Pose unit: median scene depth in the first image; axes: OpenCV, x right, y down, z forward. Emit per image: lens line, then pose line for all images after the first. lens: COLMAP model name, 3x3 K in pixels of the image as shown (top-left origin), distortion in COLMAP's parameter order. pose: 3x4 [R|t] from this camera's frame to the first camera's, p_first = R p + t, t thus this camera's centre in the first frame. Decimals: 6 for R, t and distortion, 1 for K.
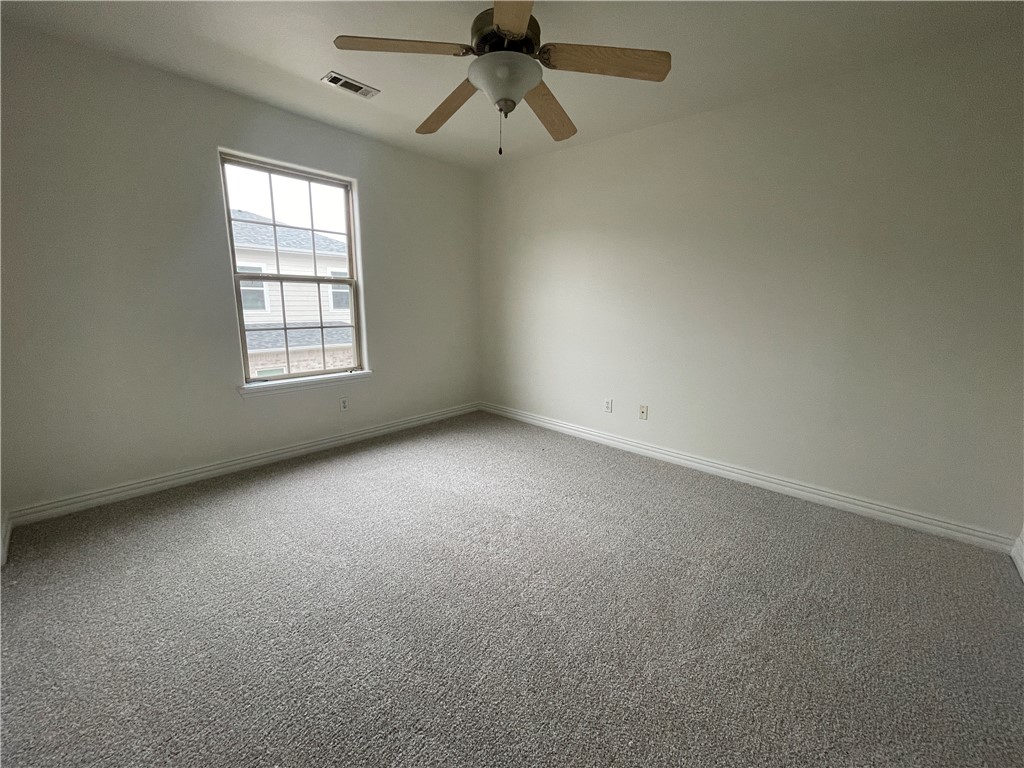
lens RADIAL K [[412.0, 0, 514.0], [0, 412.0, 383.1], [0, 0, 1]] dist [-0.001935, -0.000368]
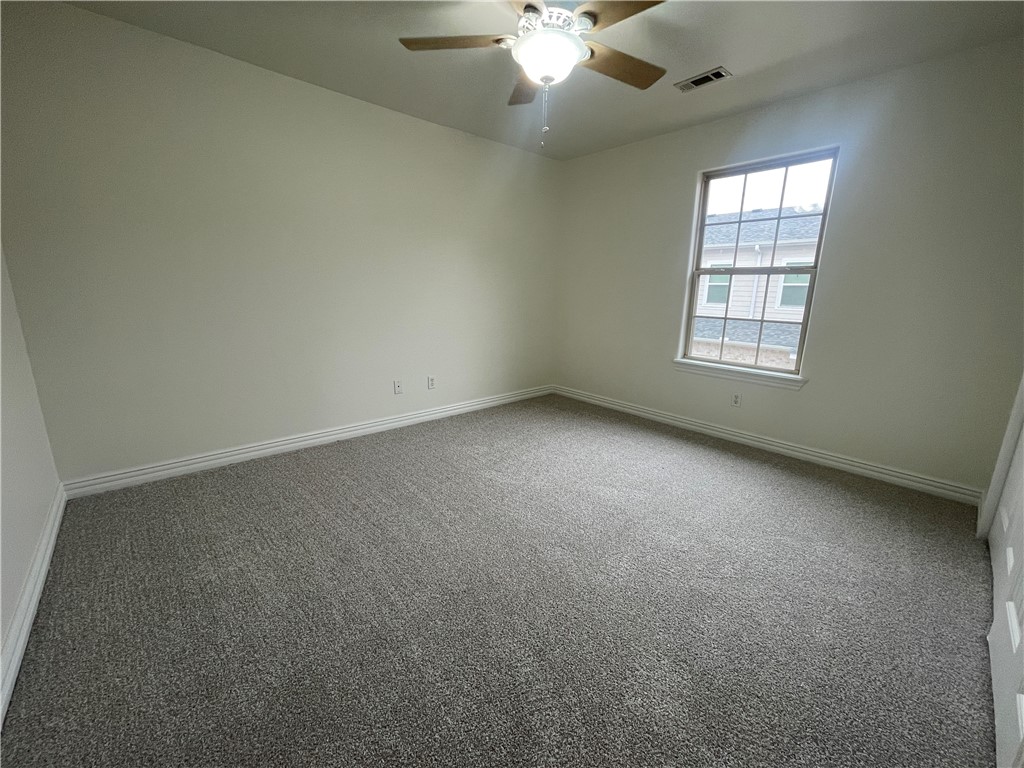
lens RADIAL K [[412.0, 0, 514.0], [0, 412.0, 383.1], [0, 0, 1]] dist [-0.001935, -0.000368]
pose [[-0.108059, 0.224309, -0.968508, 0.577725], [-0.196859, 0.950094, 0.242009, -0.120539], [0.974459, 0.216810, -0.058509, 0.544778]]
